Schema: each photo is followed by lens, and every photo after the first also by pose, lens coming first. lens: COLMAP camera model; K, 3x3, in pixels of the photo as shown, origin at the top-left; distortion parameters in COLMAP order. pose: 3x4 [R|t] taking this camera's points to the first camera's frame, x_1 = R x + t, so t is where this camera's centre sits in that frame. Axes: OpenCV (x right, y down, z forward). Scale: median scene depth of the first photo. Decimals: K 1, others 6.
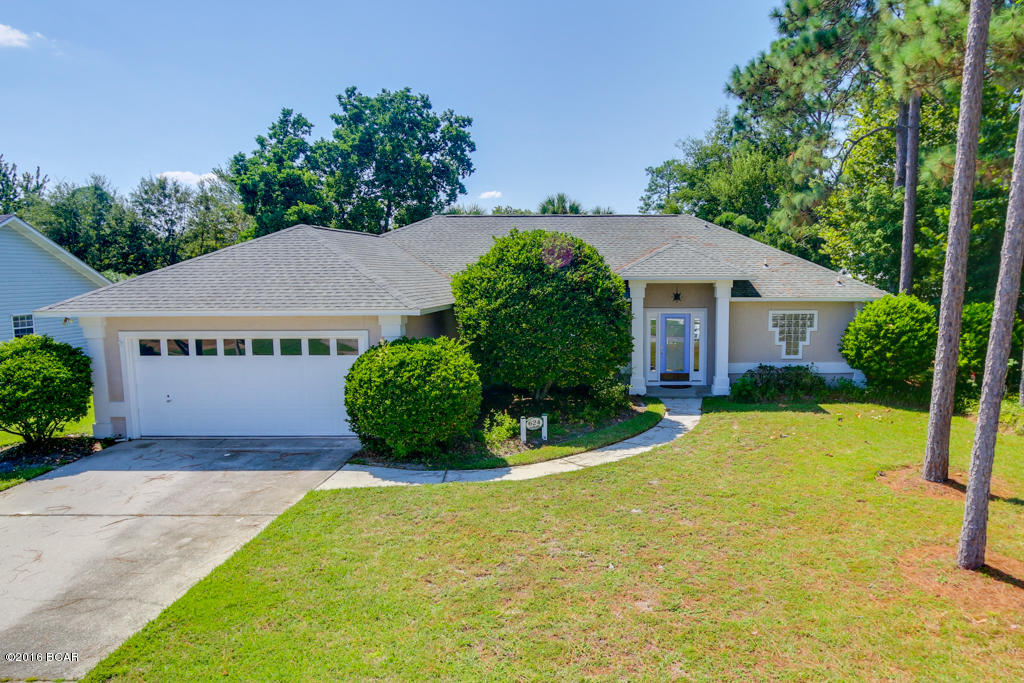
lens RADIAL K [[631.3, 0, 582.6], [0, 631.3, 385.4], [0, 0, 1]] dist [-0.009741, -0.000518]
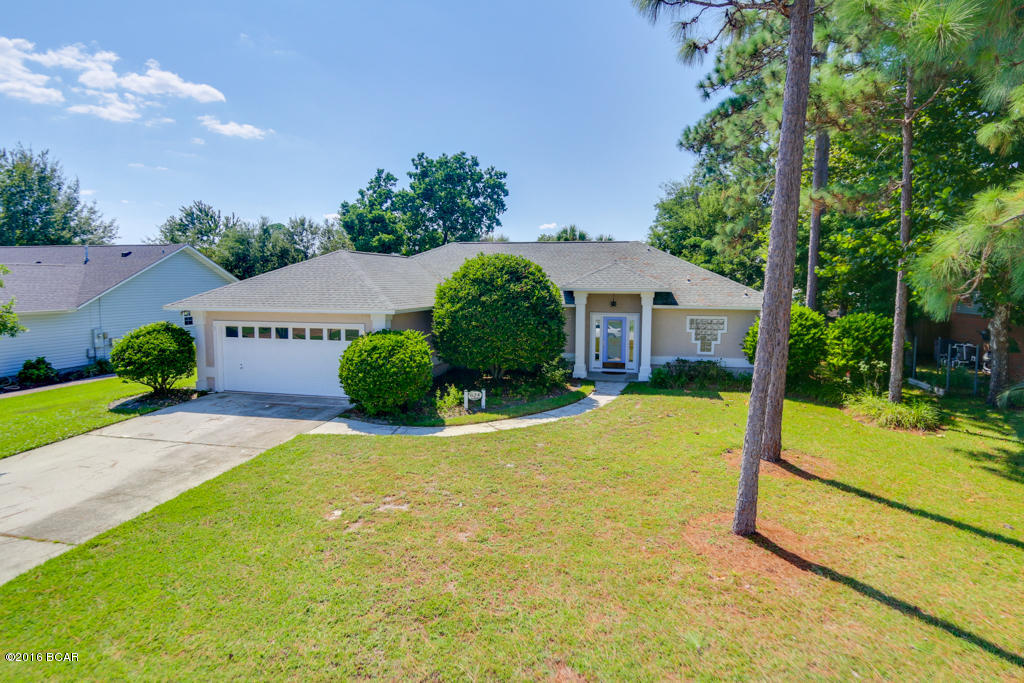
lens RADIAL K [[473.2, 0, 513.9], [0, 473.2, 350.0], [0, 0, 1]] dist [-0.007591, -0.000158]
pose [[0.983308, 0.034063, -0.178734, 0.175240], [-0.040653, 0.998617, -0.033339, -0.006562], [0.177352, 0.040048, 0.983332, 0.011617]]
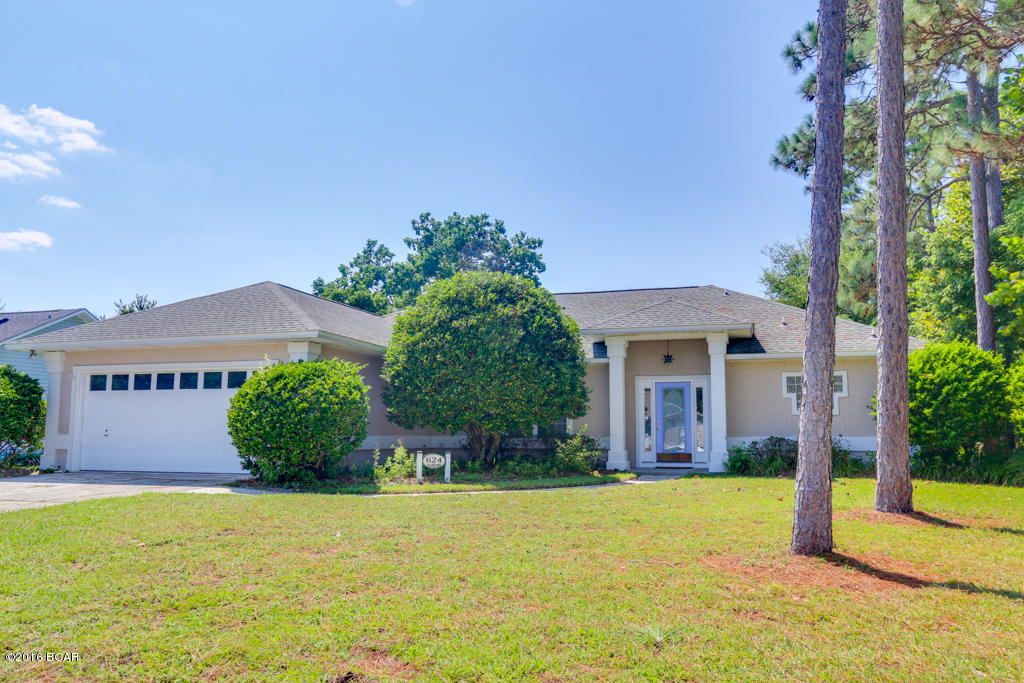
lens RADIAL K [[684.6, 0, 511.9], [0, 684.6, 404.3], [0, 0, 1]] dist [0.000544, 0.004170]
pose [[0.965466, 0.001862, -0.260521, 0.261566], [-0.052678, 0.980715, -0.188212, 0.149056], [0.255146, 0.195436, 0.946945, 0.108151]]
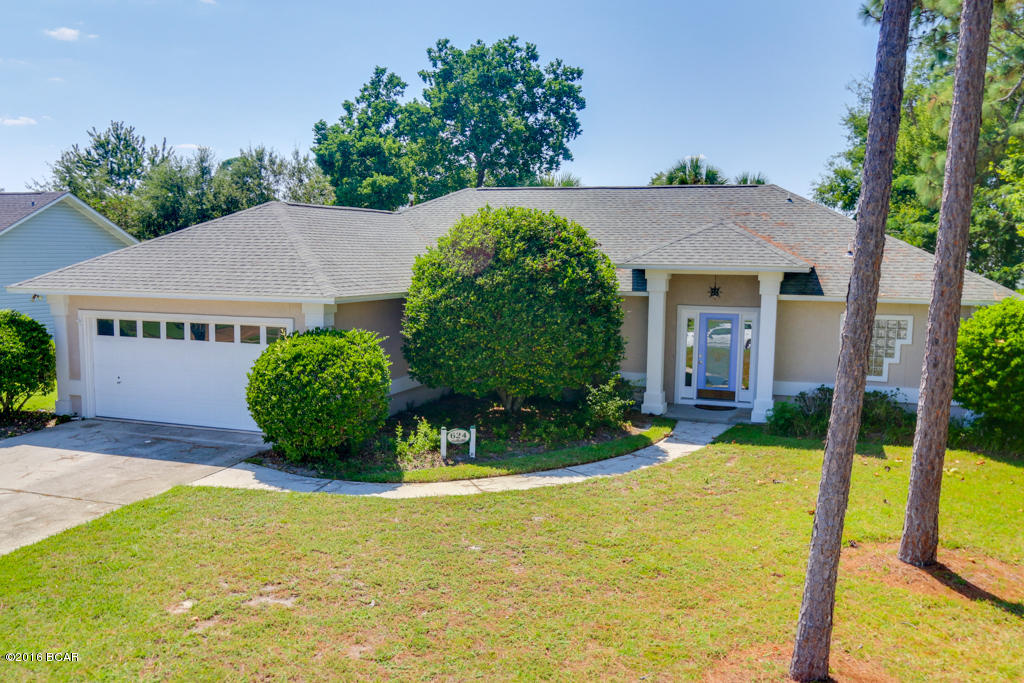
lens RADIAL K [[776.1, 0, 507.8], [0, 776.1, 392.6], [0, 0, 1]] dist [0.002639, -0.001922]
pose [[0.952534, 0.067737, -0.296800, 0.277583], [-0.068196, 0.997633, 0.008822, -0.011354], [0.296695, 0.011837, 0.954899, 0.023909]]
